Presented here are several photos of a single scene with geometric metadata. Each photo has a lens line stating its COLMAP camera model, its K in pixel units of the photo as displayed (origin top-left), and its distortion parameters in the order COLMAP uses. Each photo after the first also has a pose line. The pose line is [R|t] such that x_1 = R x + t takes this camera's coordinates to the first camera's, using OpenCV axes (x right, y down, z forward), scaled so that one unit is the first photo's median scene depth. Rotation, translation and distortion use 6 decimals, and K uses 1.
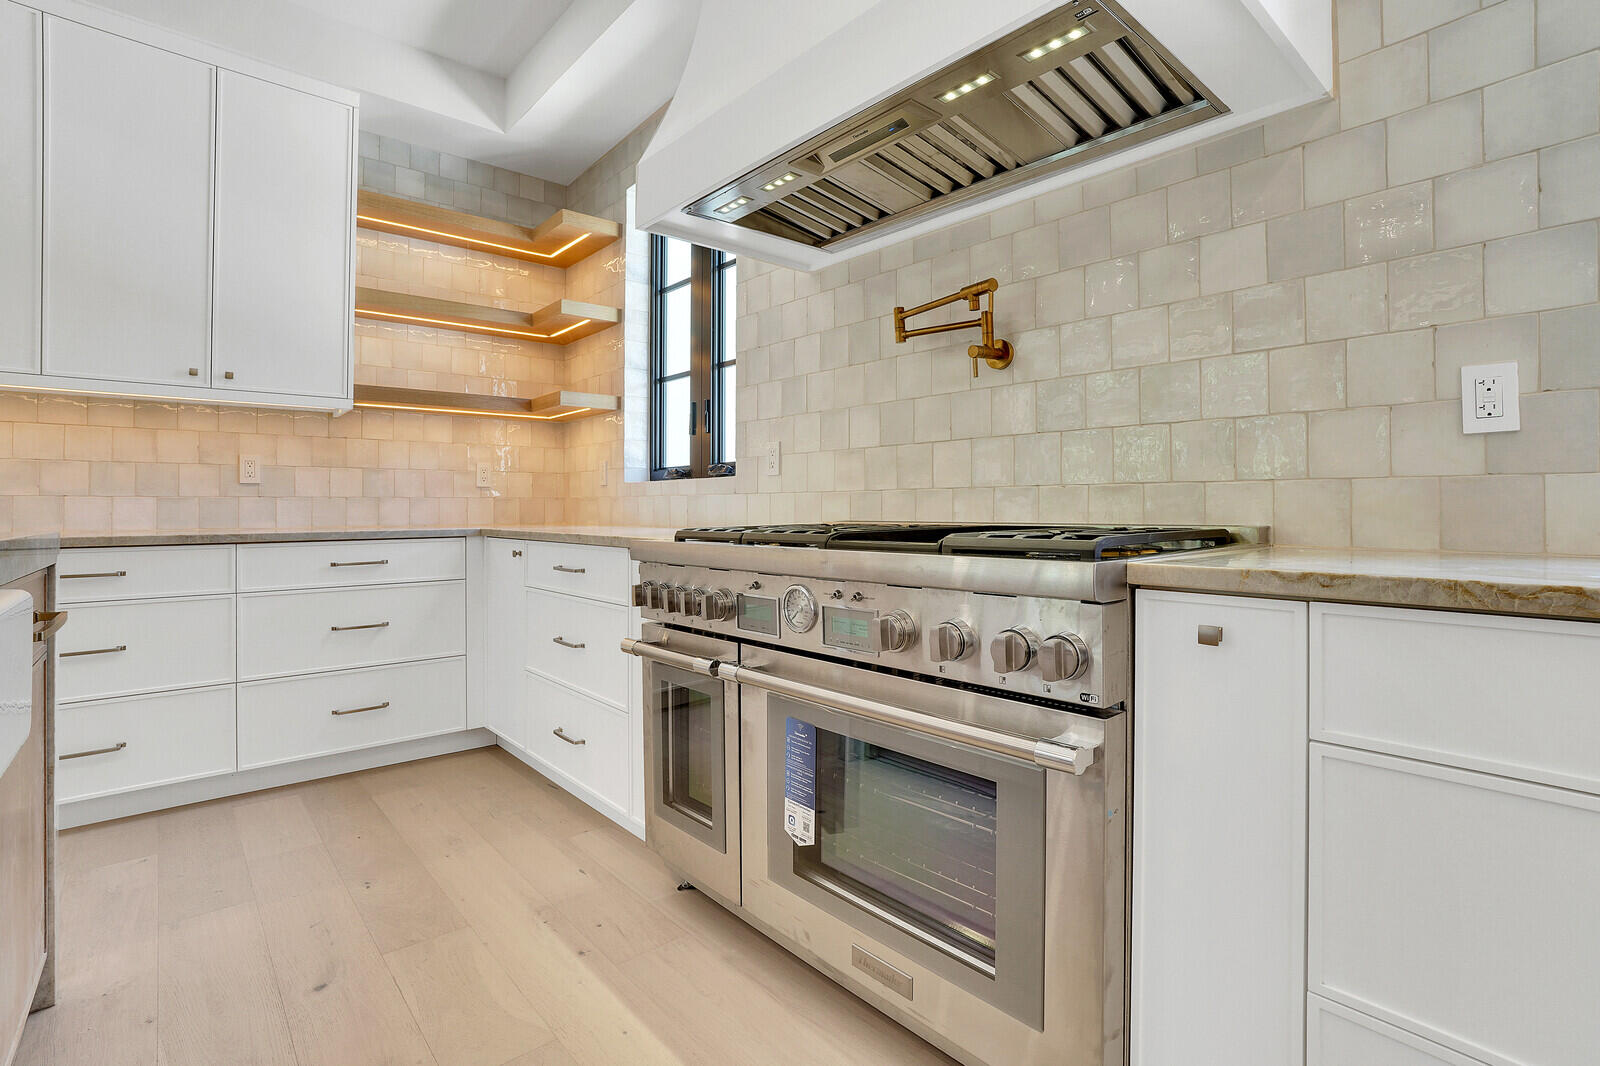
lens RADIAL K [[800.4, 0, 800.9], [0, 800.4, 512.3], [0, 0, 1]] dist [-0.063592, 0.038577]
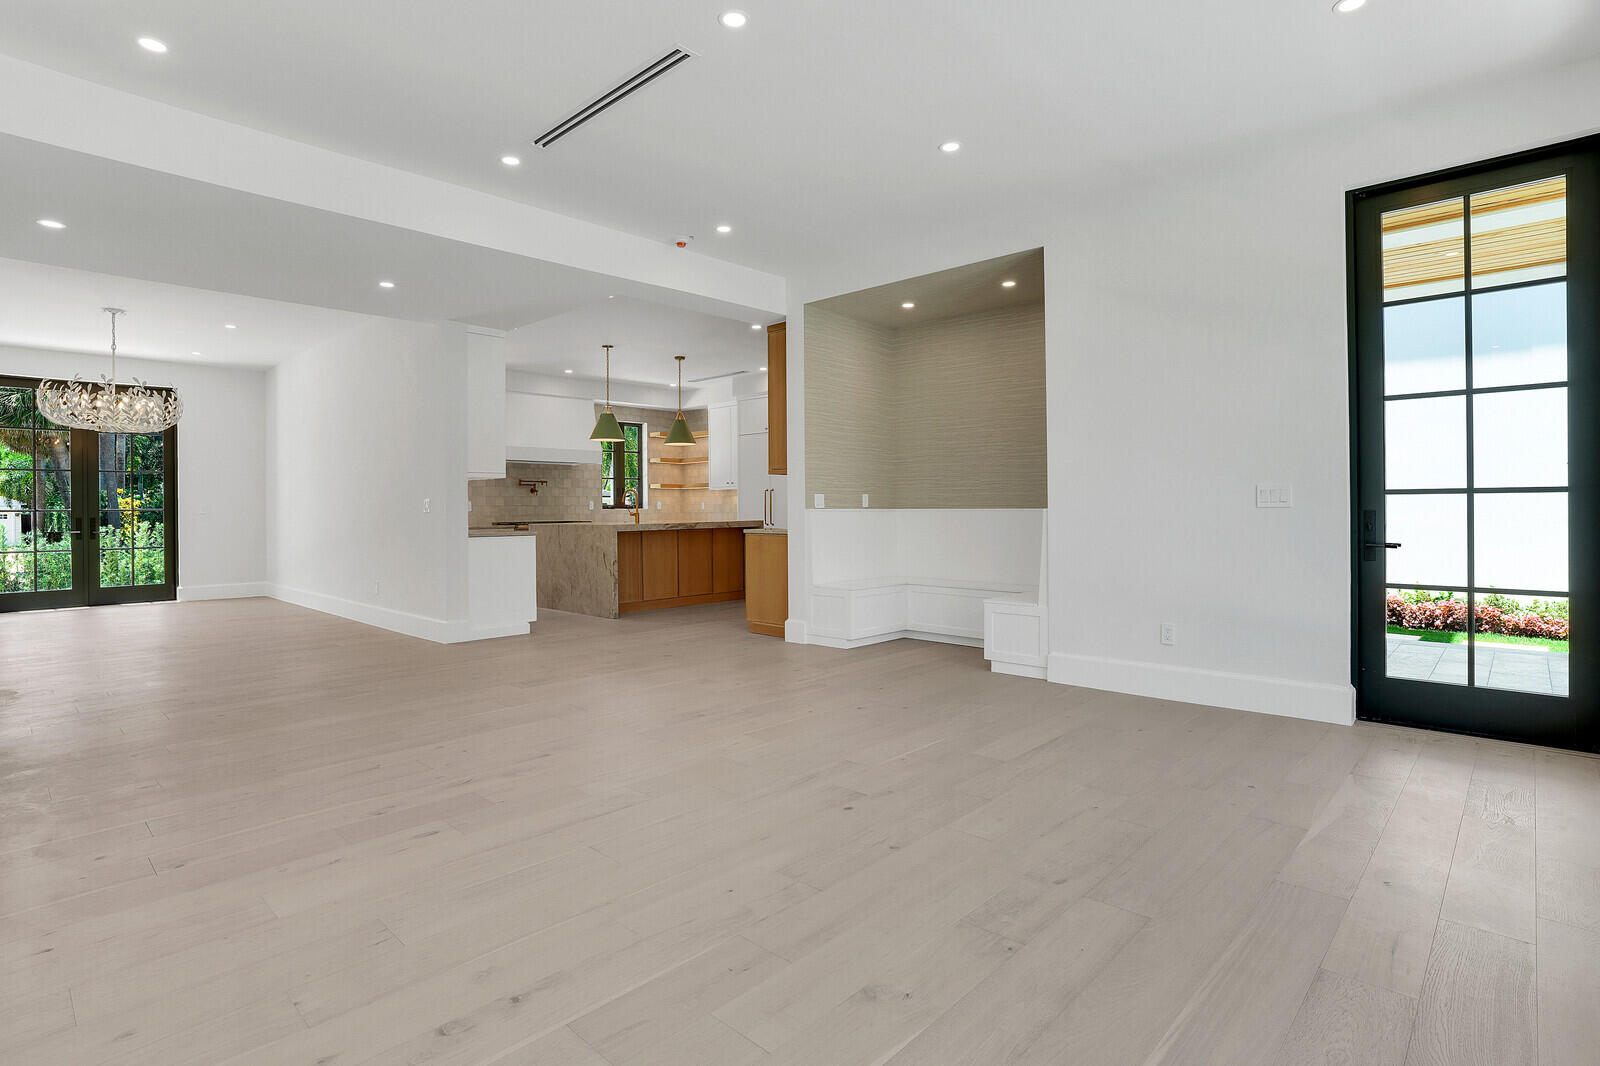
lens RADIAL K [[800.4, 0, 800.9], [0, 800.4, 512.3], [0, 0, 1]] dist [-0.063592, 0.038577]
pose [[-0.116717, -0.002354, 0.993162, -5.101685], [0.007794, 0.999964, 0.003287, -0.048769], [-0.993135, 0.008124, -0.116695, -0.192343]]
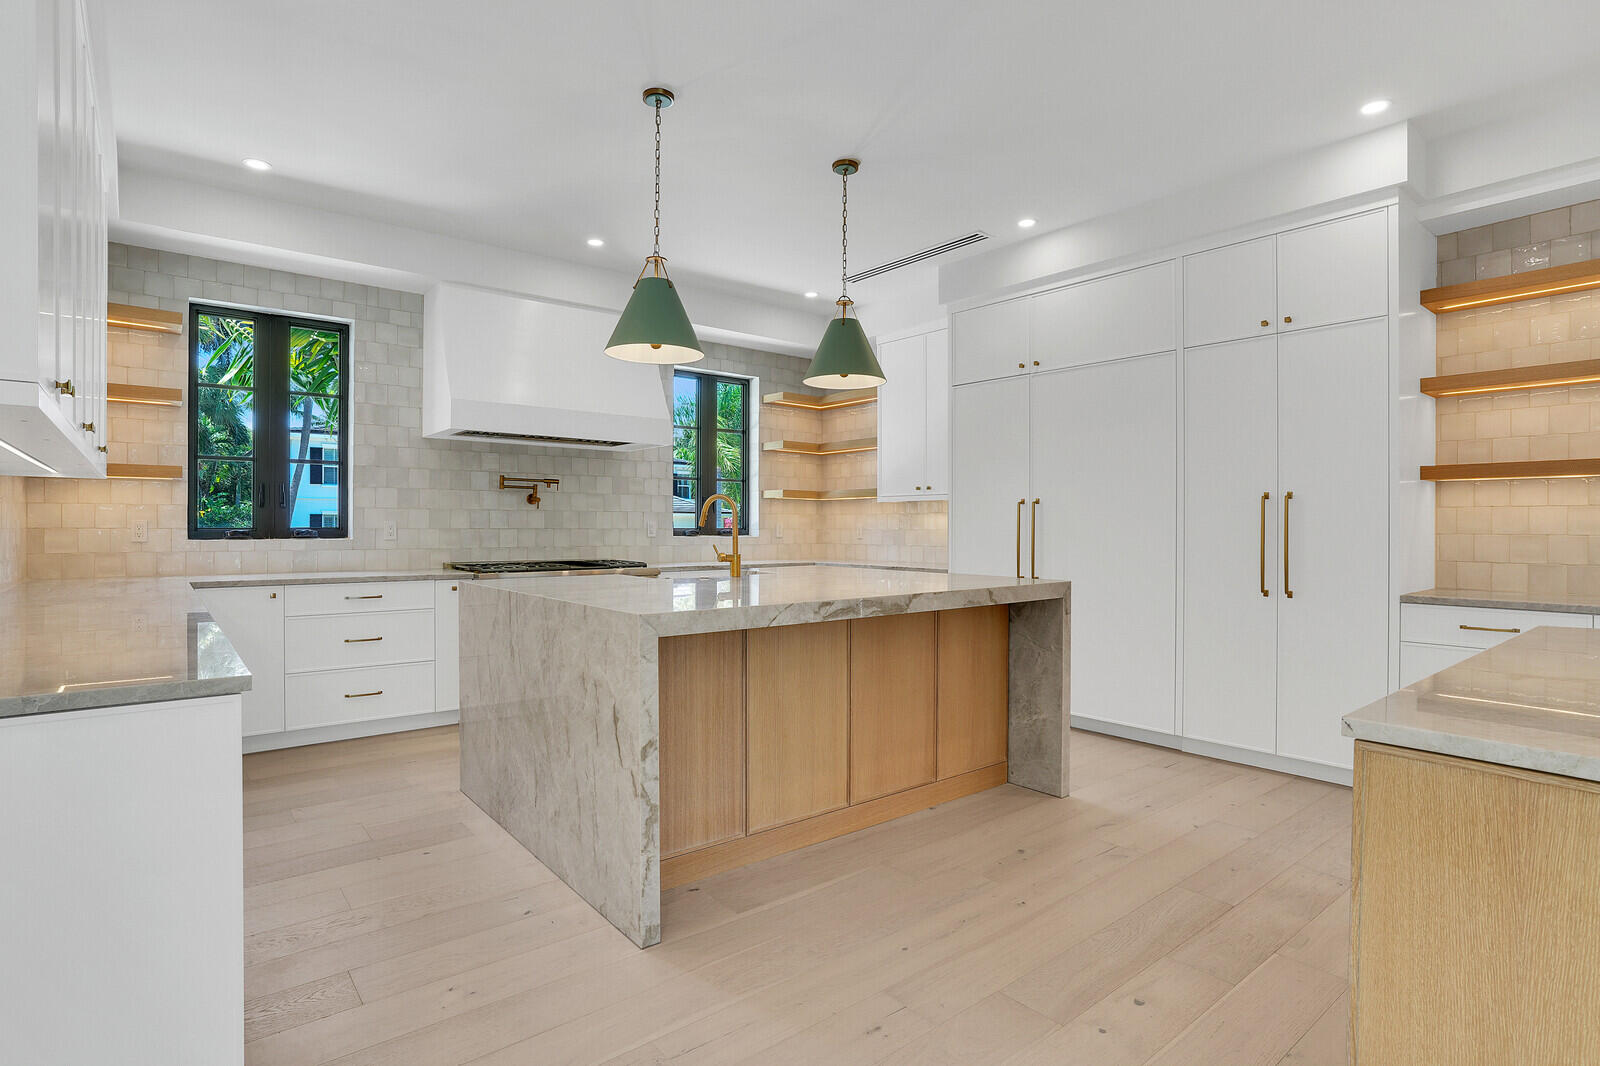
lens RADIAL K [[800.4, 0, 800.9], [0, 800.4, 512.3], [0, 0, 1]] dist [-0.063592, 0.038577]
pose [[0.013844, 0.019306, 0.999718, -2.328925], [-0.004273, 0.999806, -0.019248, -0.097404], [-0.999895, -0.004006, 0.013923, 0.027222]]
